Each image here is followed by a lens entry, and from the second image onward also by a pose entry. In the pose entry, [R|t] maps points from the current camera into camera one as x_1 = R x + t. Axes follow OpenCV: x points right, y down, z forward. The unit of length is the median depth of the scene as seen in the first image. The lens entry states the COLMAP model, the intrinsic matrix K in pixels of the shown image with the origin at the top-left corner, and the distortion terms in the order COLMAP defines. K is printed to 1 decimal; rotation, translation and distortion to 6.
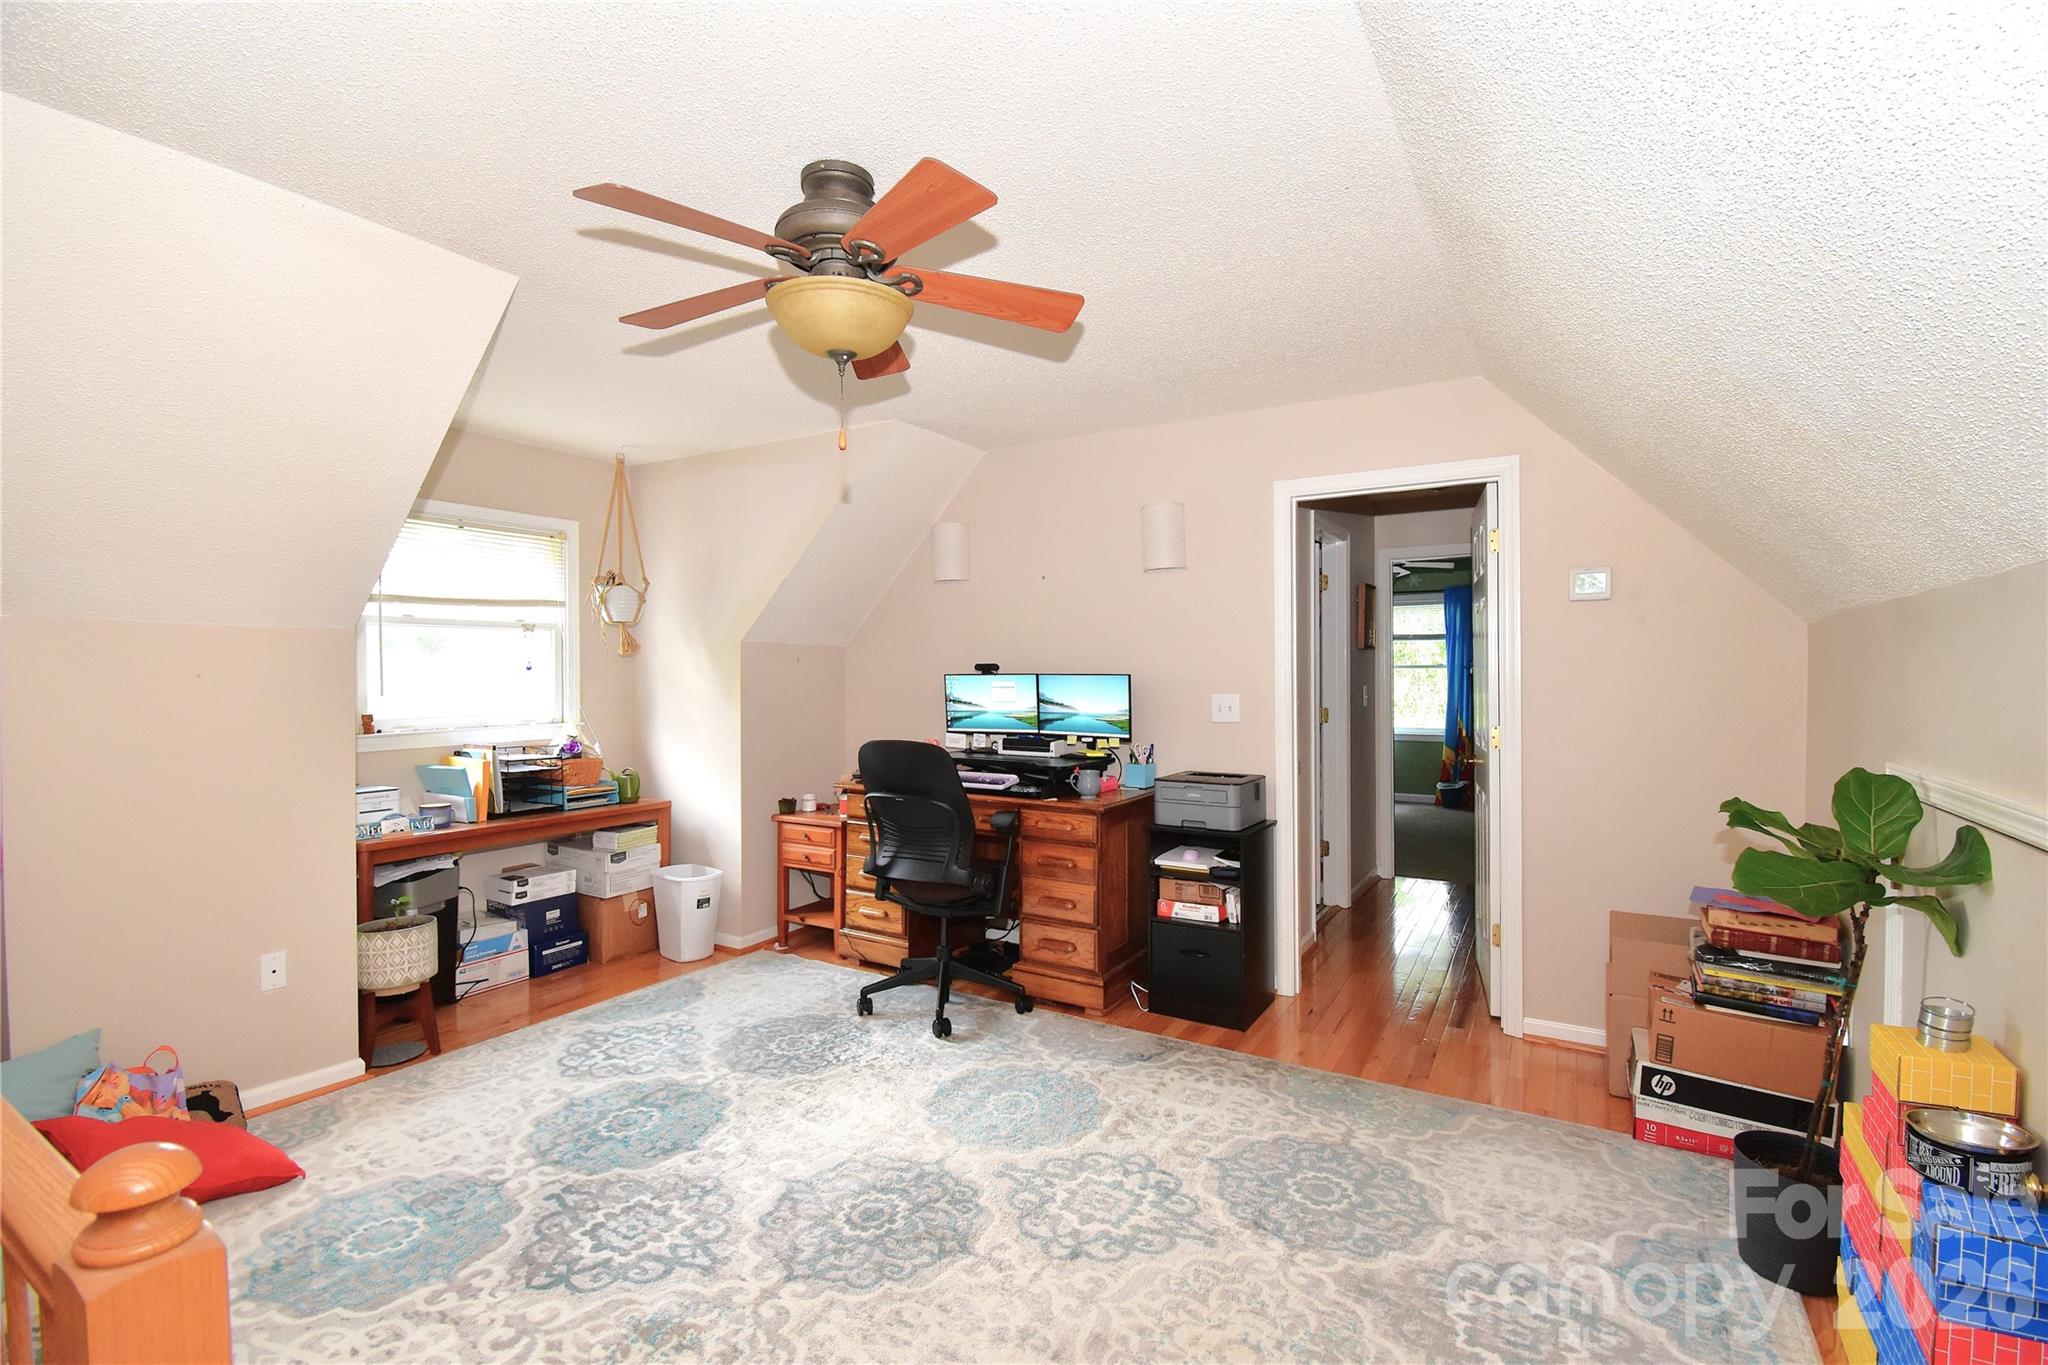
lens RADIAL K [[939.1, 0, 1024.0], [0, 939.1, 682.5], [0, 0, 1]] dist [-0.020346, -0.000475]
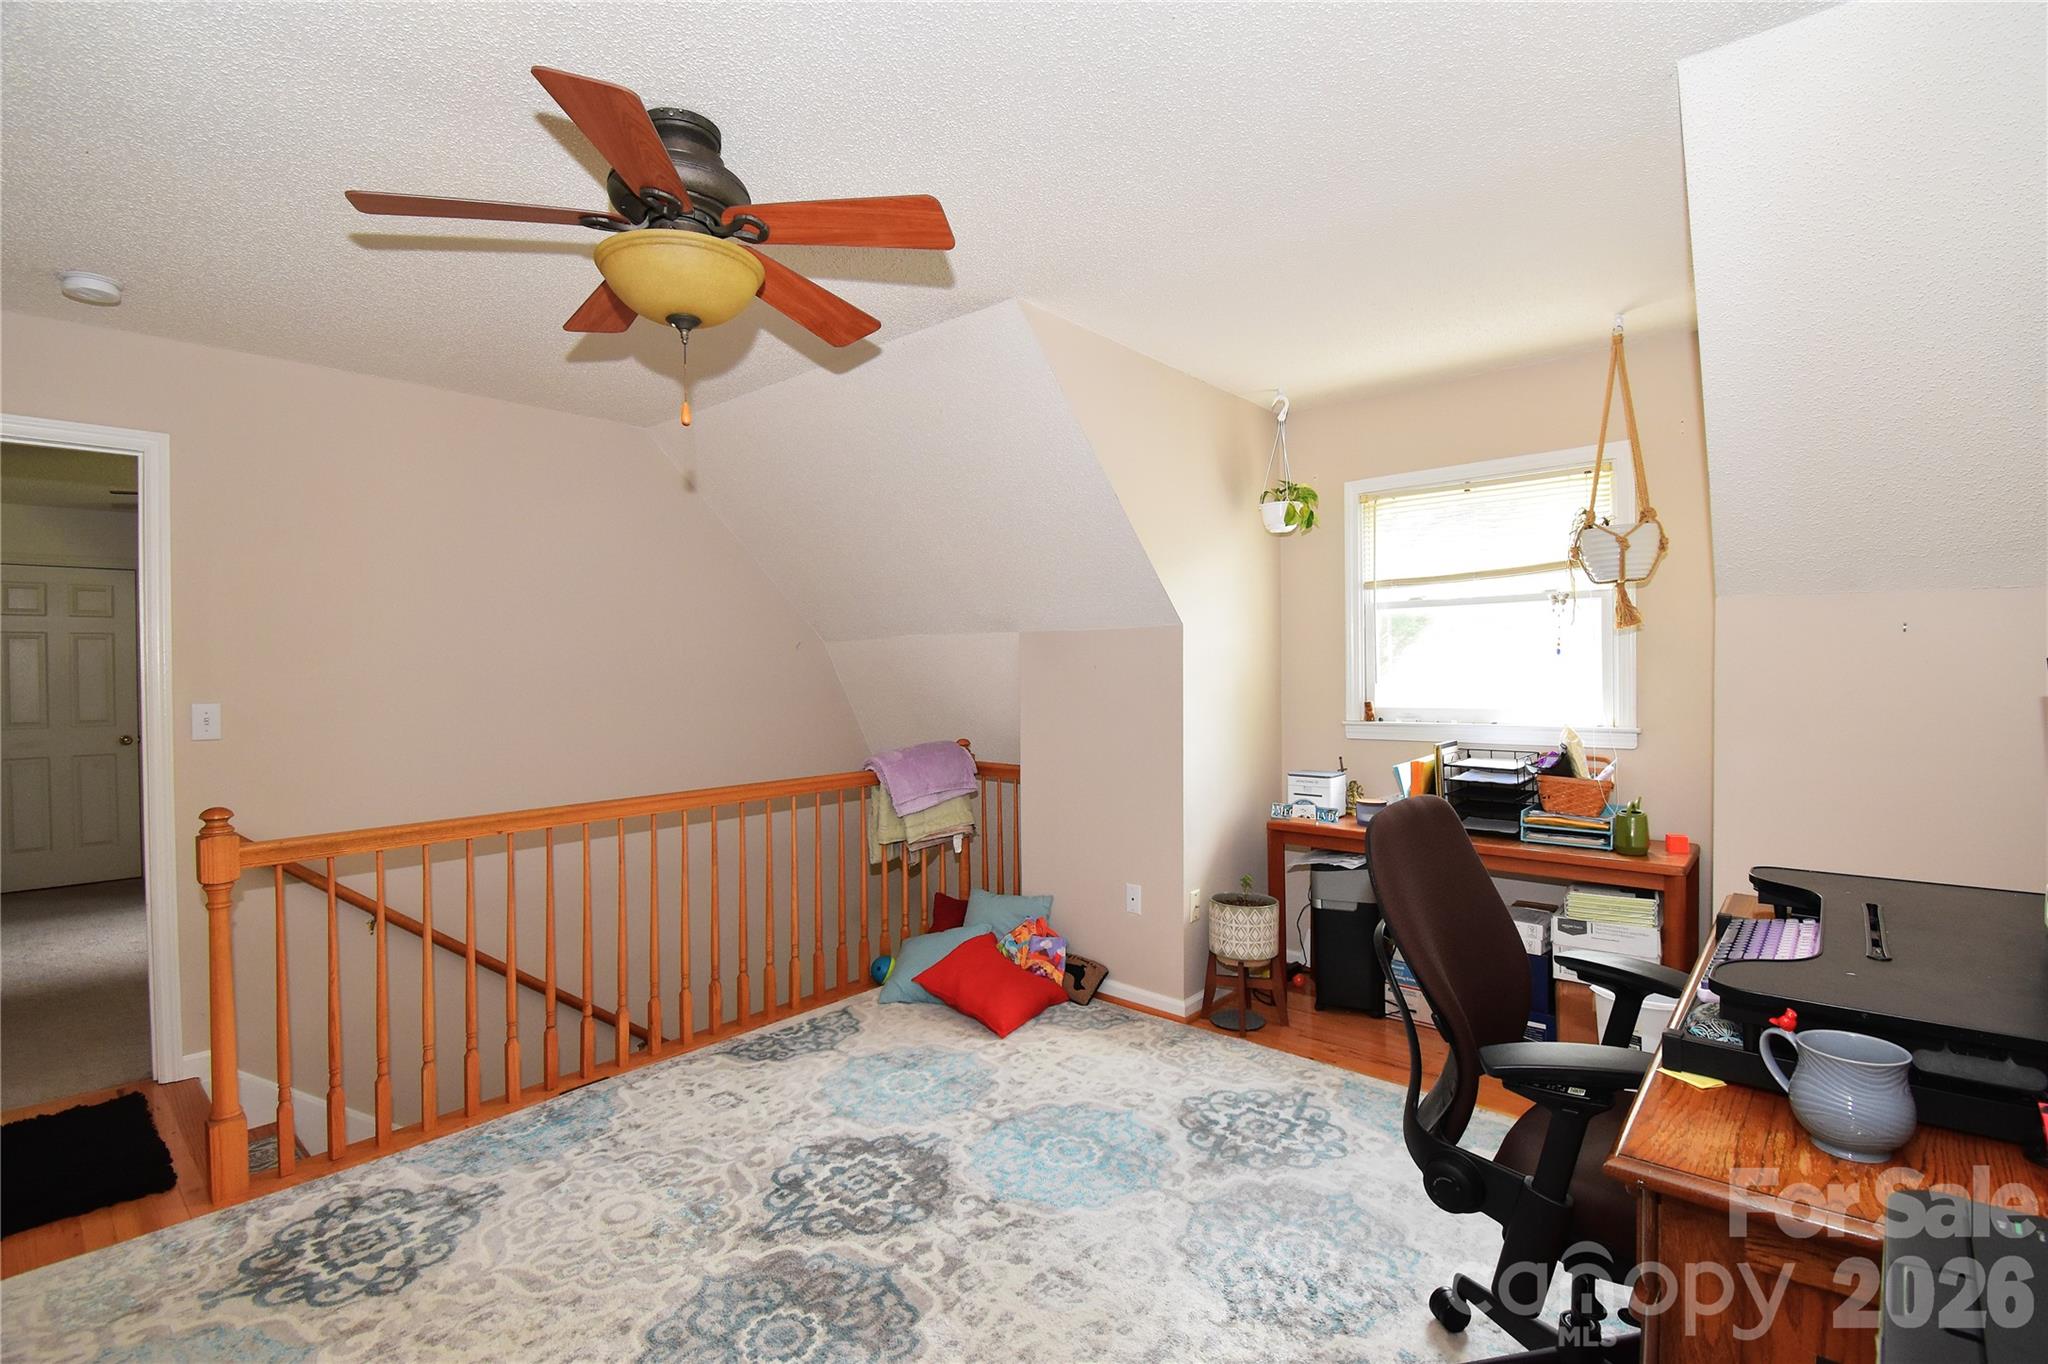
lens RADIAL K [[939.1, 0, 1024.0], [0, 939.1, 682.0], [0, 0, 1]] dist [-0.020346, -0.000475]
pose [[-0.204786, 0.021387, -0.978573, 0.375318], [0.003617, 0.999771, 0.021093, -0.010201], [0.978800, 0.000780, -0.204816, 0.888813]]
